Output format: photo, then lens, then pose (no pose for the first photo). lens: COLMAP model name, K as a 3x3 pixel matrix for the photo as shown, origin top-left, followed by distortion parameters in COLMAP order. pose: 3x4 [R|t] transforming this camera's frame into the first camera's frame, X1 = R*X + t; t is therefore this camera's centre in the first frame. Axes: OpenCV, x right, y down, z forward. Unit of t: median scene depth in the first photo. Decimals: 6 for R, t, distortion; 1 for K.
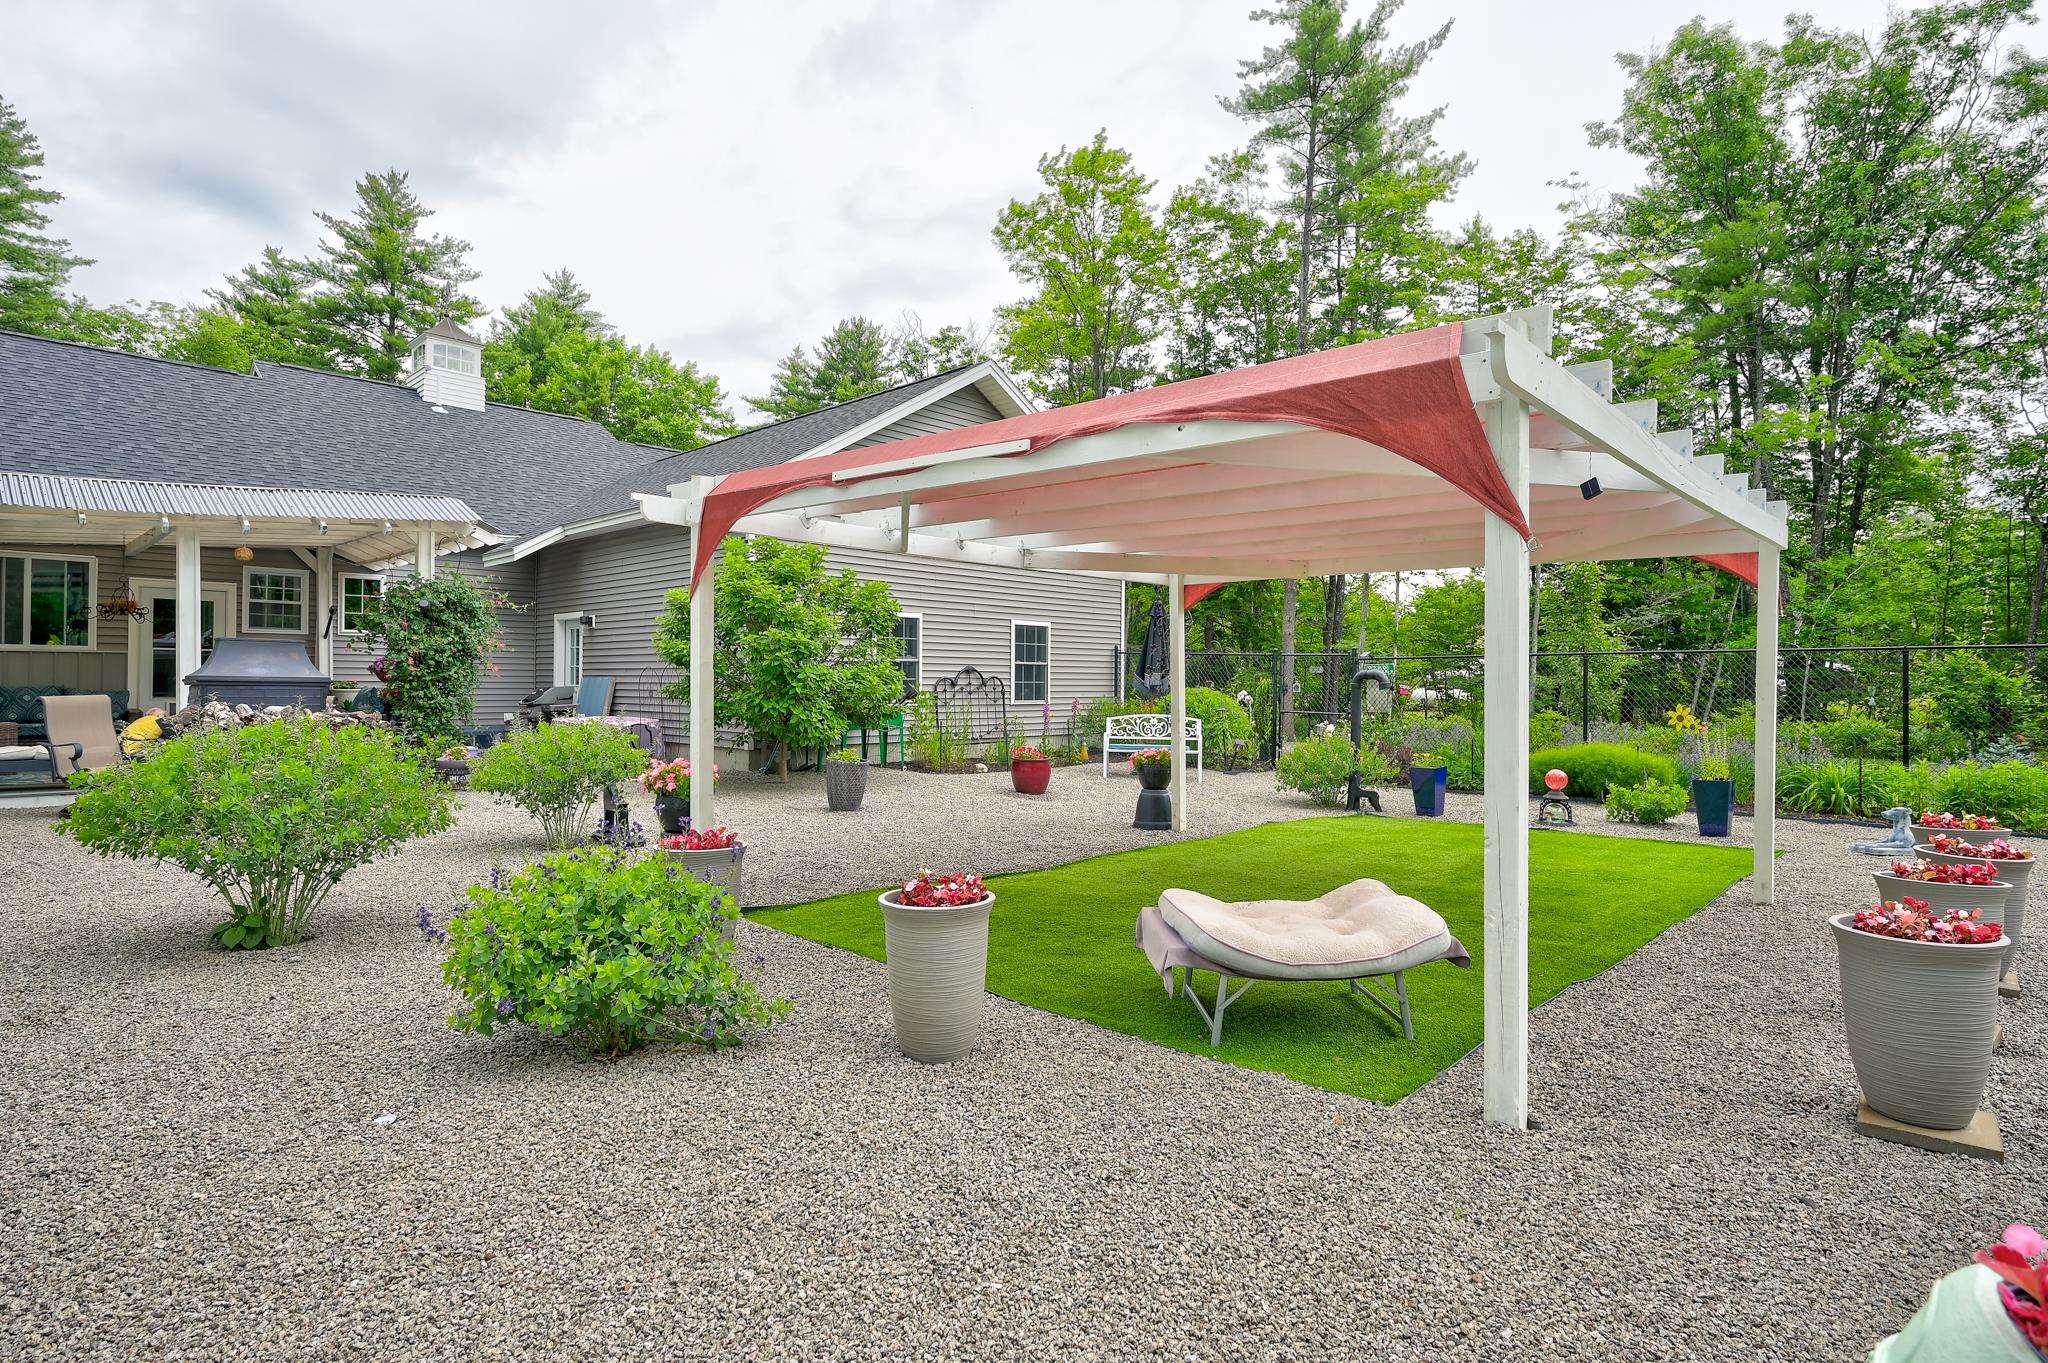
lens RADIAL K [[1030.2, 0, 1035.6], [0, 1030.2, 677.1], [0, 0, 1]] dist [-0.000321, 0.000767]
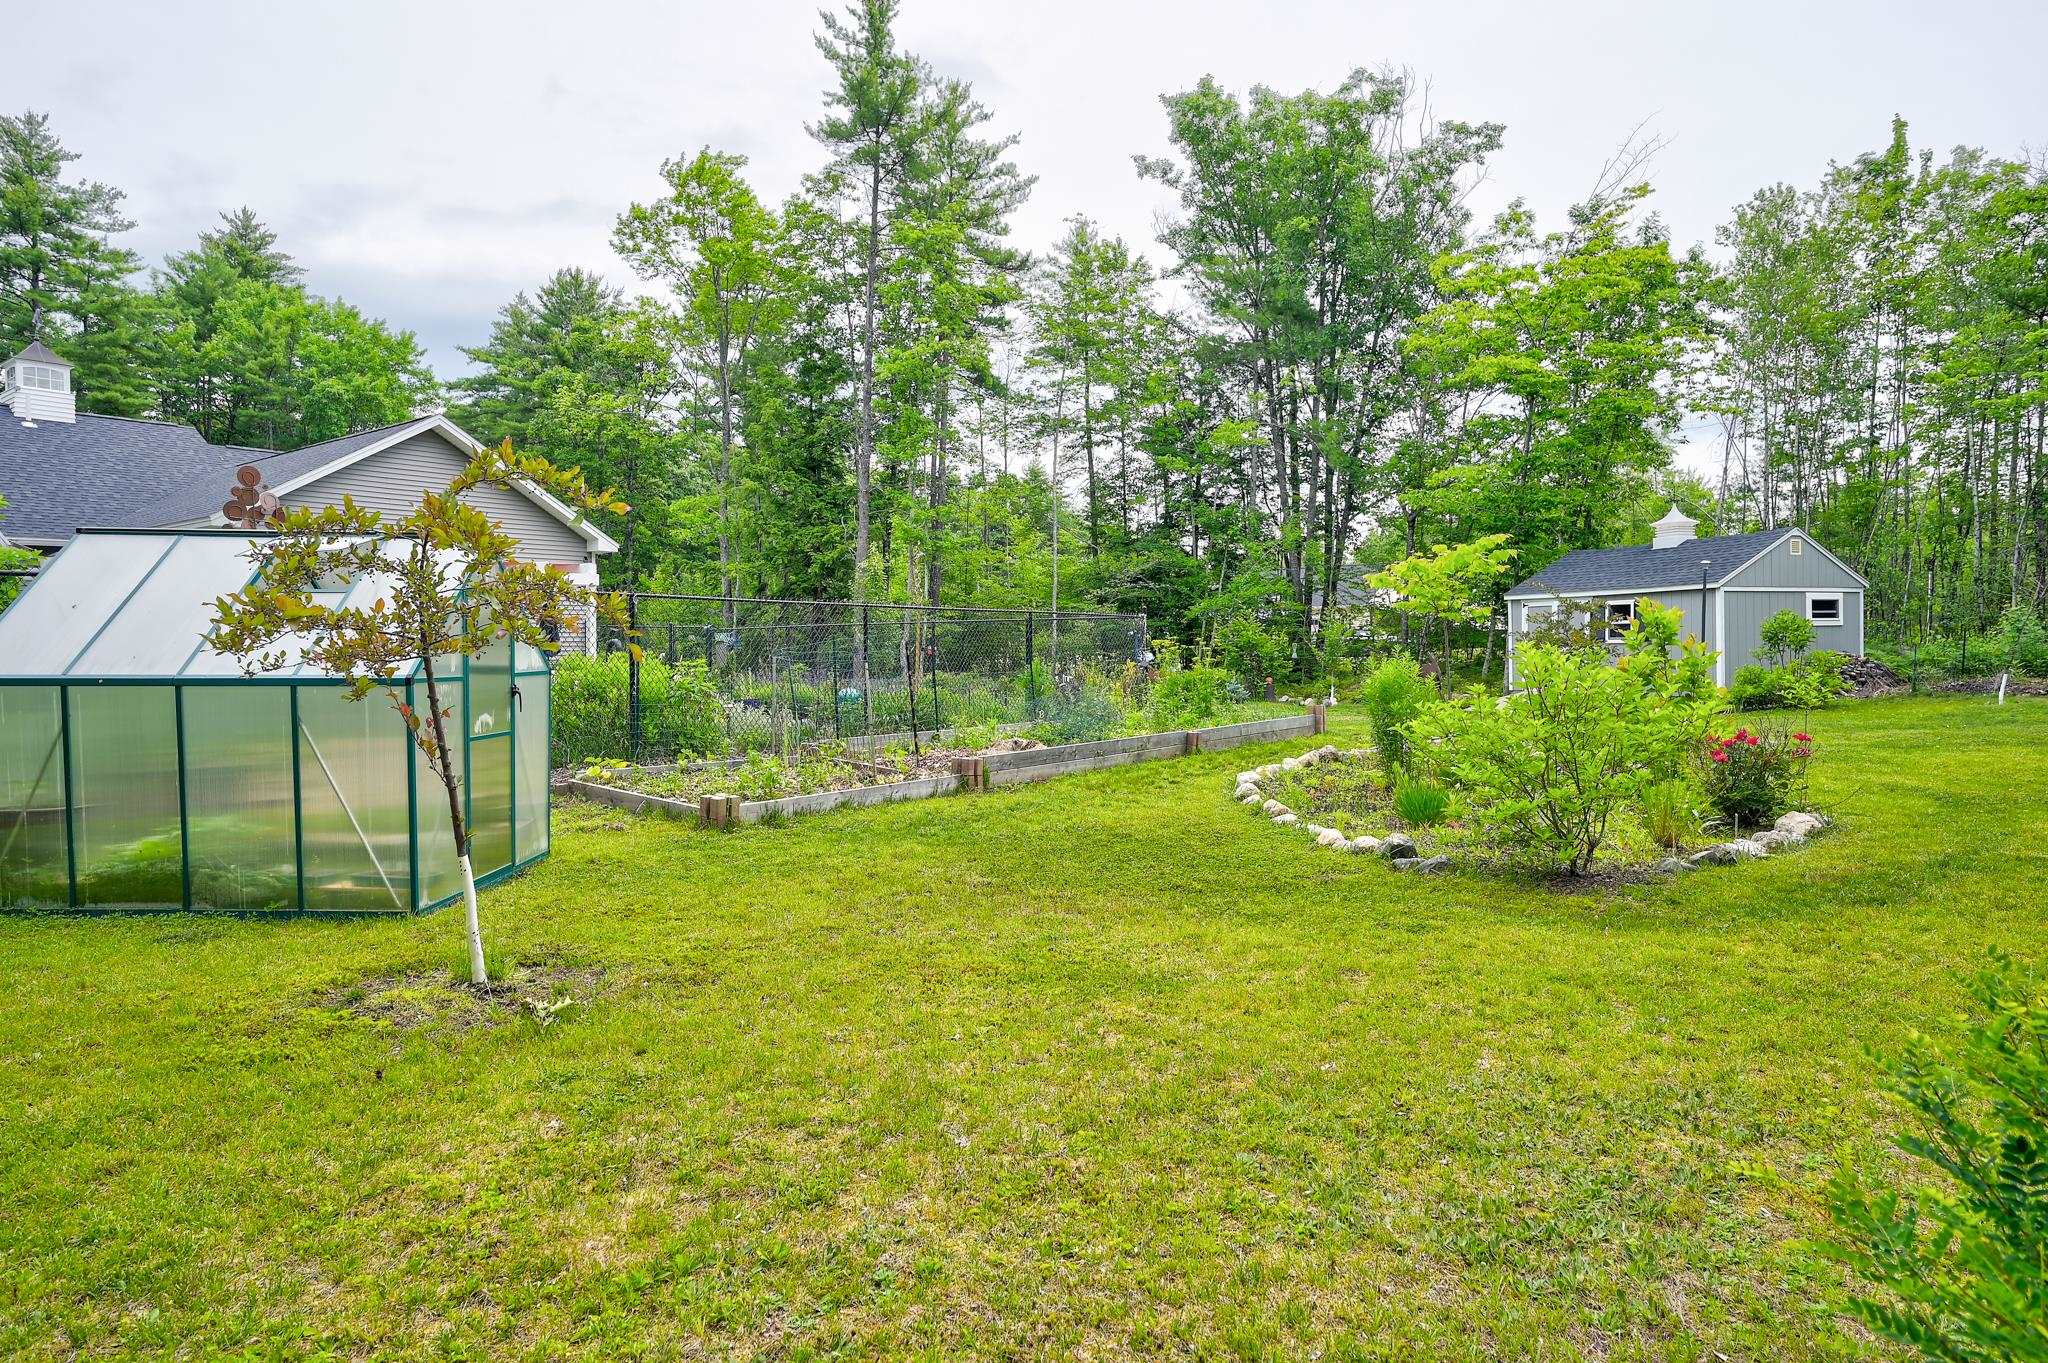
lens RADIAL K [[1194.6, 0, 1032.4], [0, 1194.6, 672.6], [0, 0, 1]] dist [-0.001232, 0.000190]
pose [[0.994083, -0.014388, 0.107662, 0.155170], [0.011931, 0.999654, 0.023431, 0.002783], [-0.107961, -0.022008, 0.993911, -0.184621]]
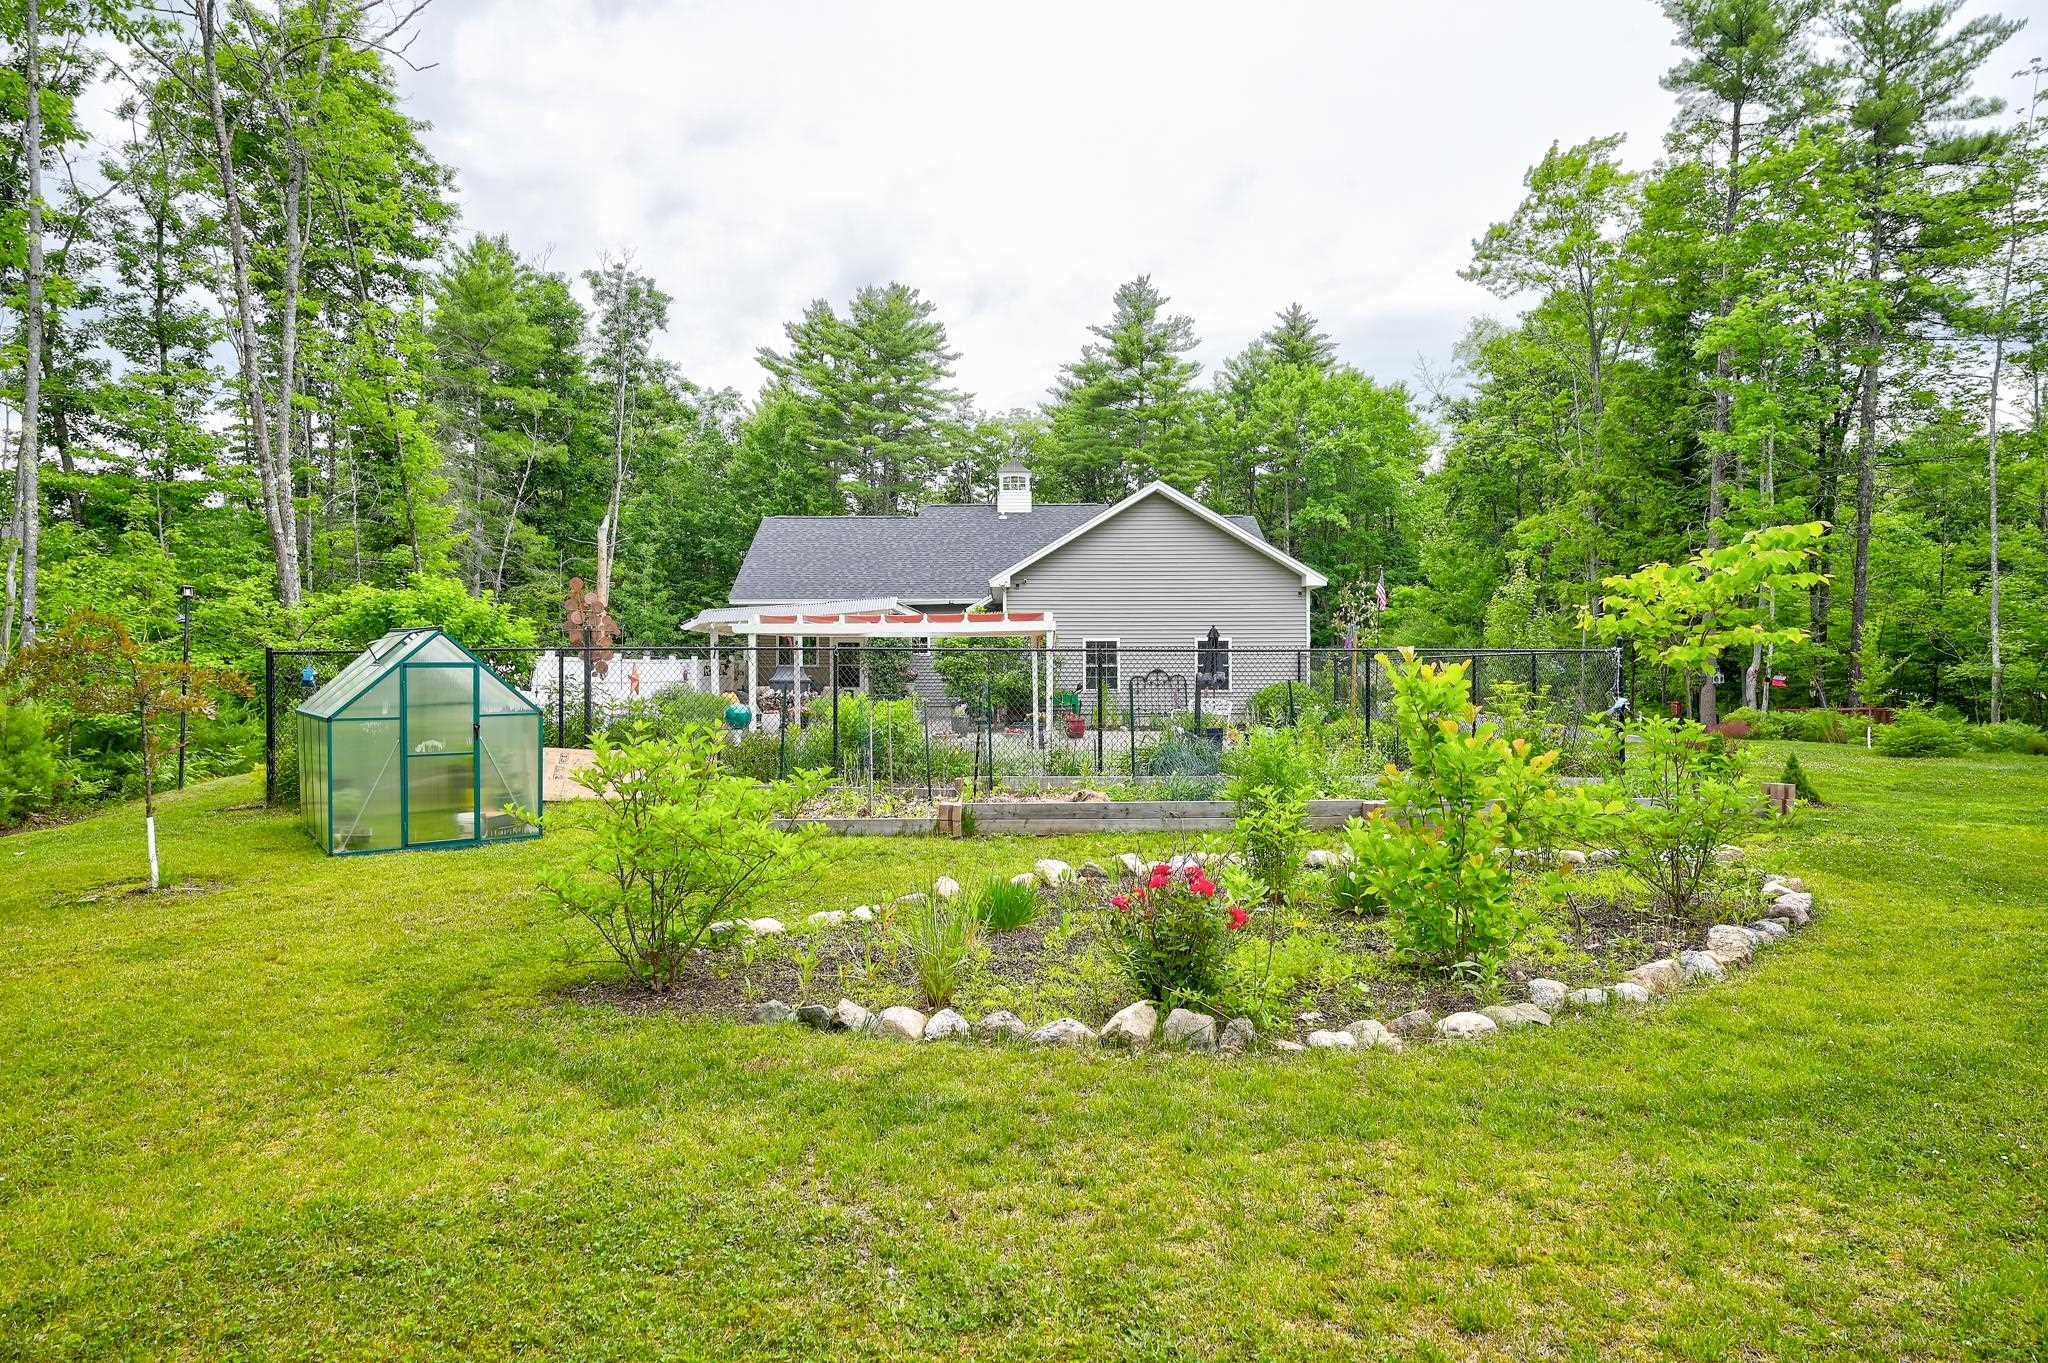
lens RADIAL K [[1169.1, 0, 1024.0], [0, 1169.1, 681.5], [0, 0, 1]] dist [-0.001657, -0.000141]
pose [[0.699101, 0.000688, -0.715023, 0.309521], [0.008075, 0.999928, 0.008857, -0.002293], [0.714977, -0.011965, 0.699045, -0.121179]]
